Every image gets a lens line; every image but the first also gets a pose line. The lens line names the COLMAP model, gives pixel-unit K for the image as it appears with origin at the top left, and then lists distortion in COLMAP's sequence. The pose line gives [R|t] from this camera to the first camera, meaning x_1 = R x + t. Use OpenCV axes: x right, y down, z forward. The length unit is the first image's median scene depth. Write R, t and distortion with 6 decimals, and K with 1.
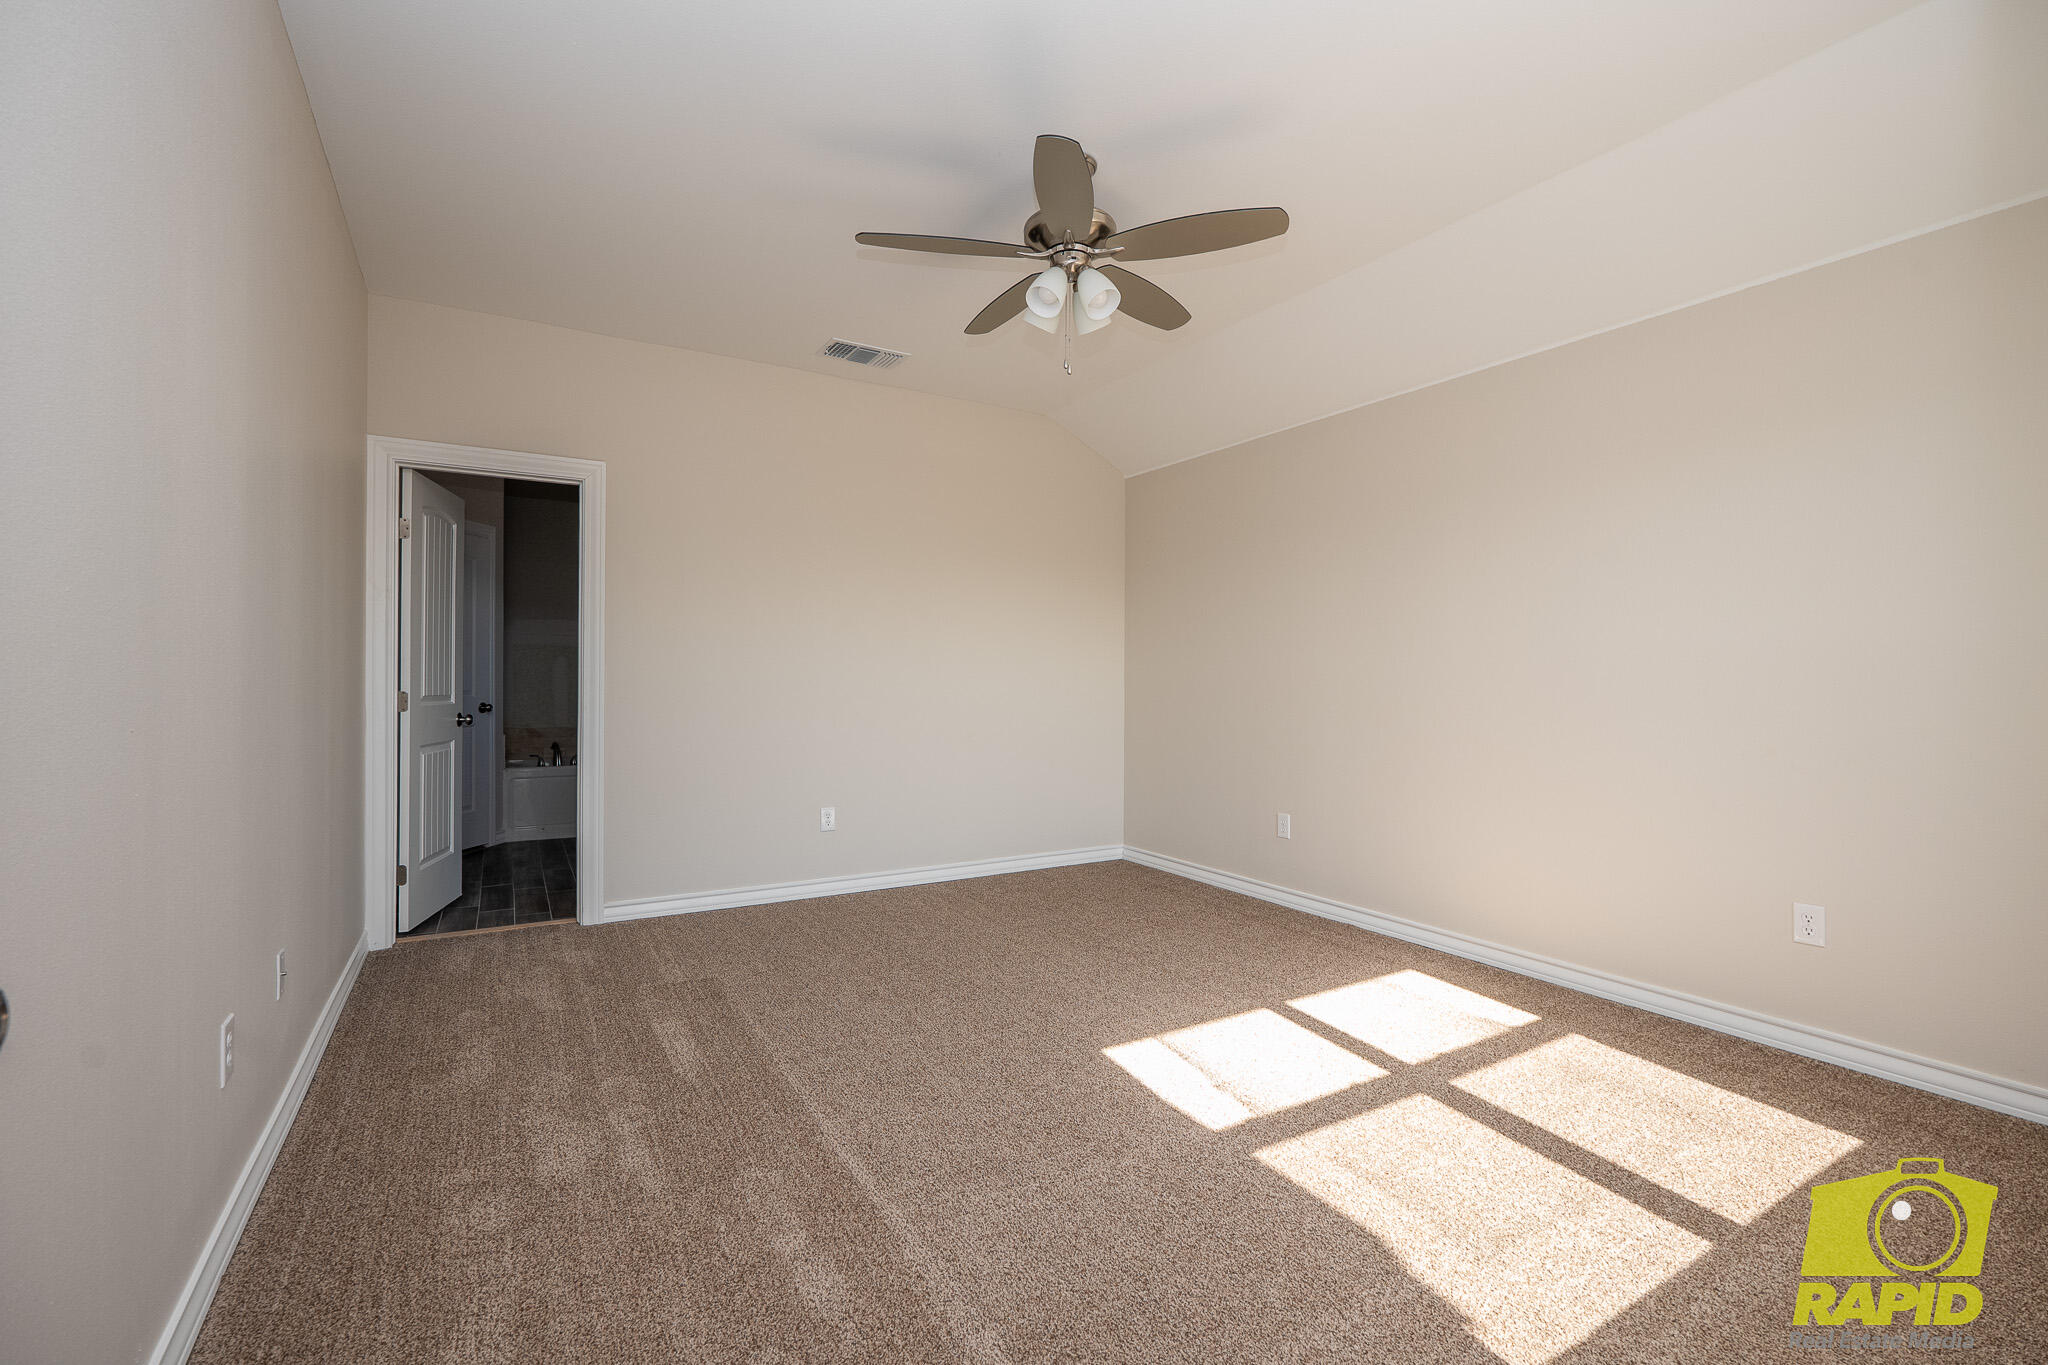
lens RADIAL K [[898.2, 0, 1024.0], [0, 898.2, 682.5], [0, 0, 1]] dist [-0.003422, -0.000132]
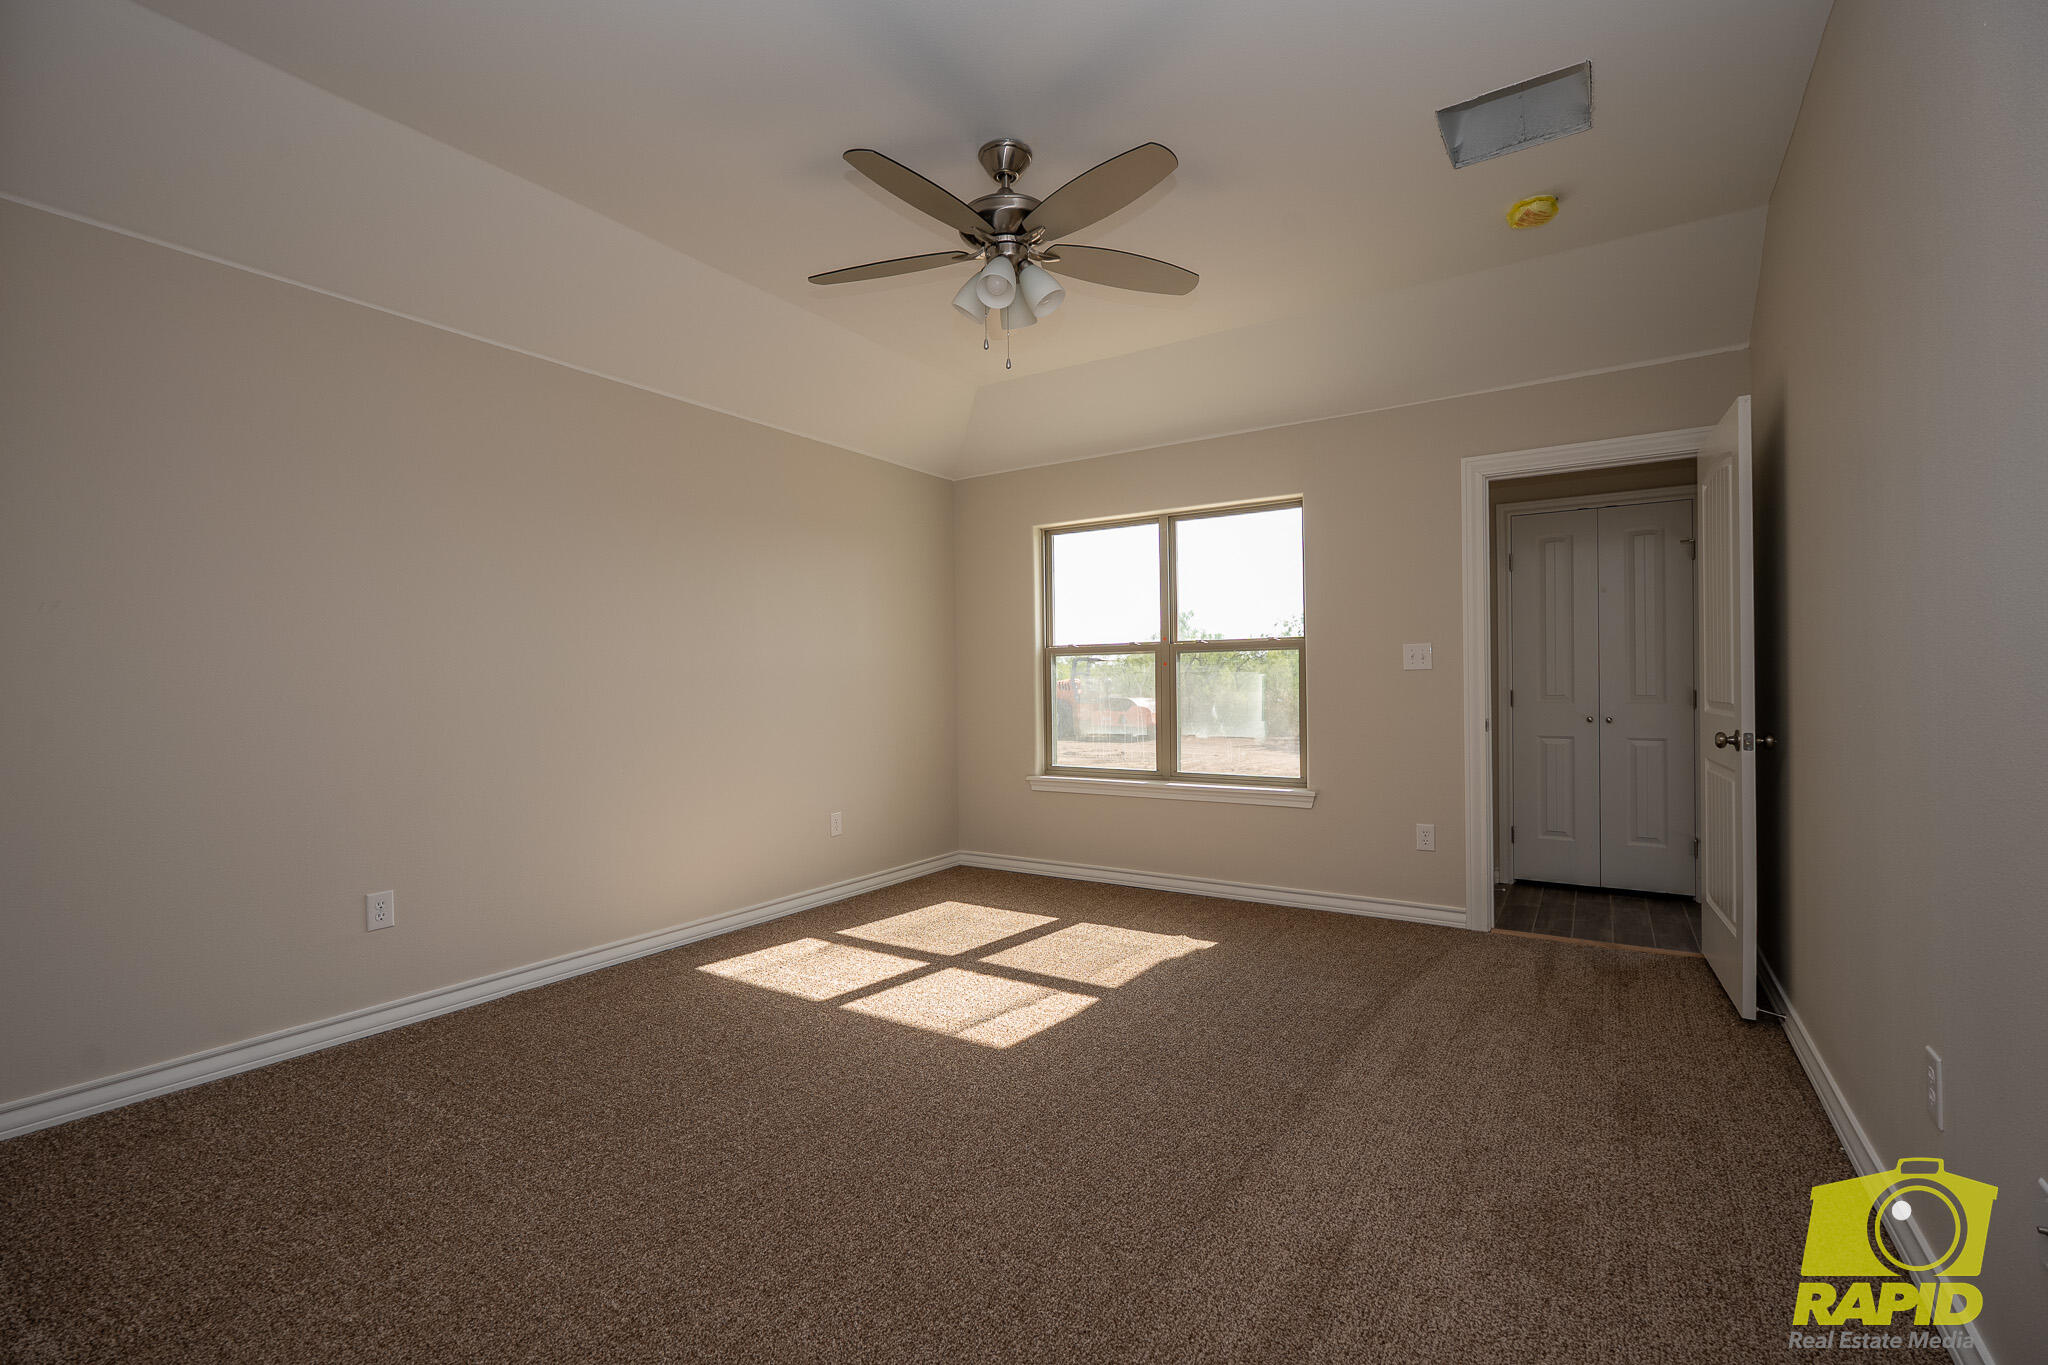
lens RADIAL K [[898.2, 0, 1024.0], [0, 898.2, 682.5], [0, 0, 1]] dist [-0.003422, -0.000132]
pose [[-0.433811, -0.006086, 0.900984, -0.853862], [0.007879, 0.999913, 0.010548, -0.020083], [-0.900970, 0.011675, -0.433725, 1.430213]]
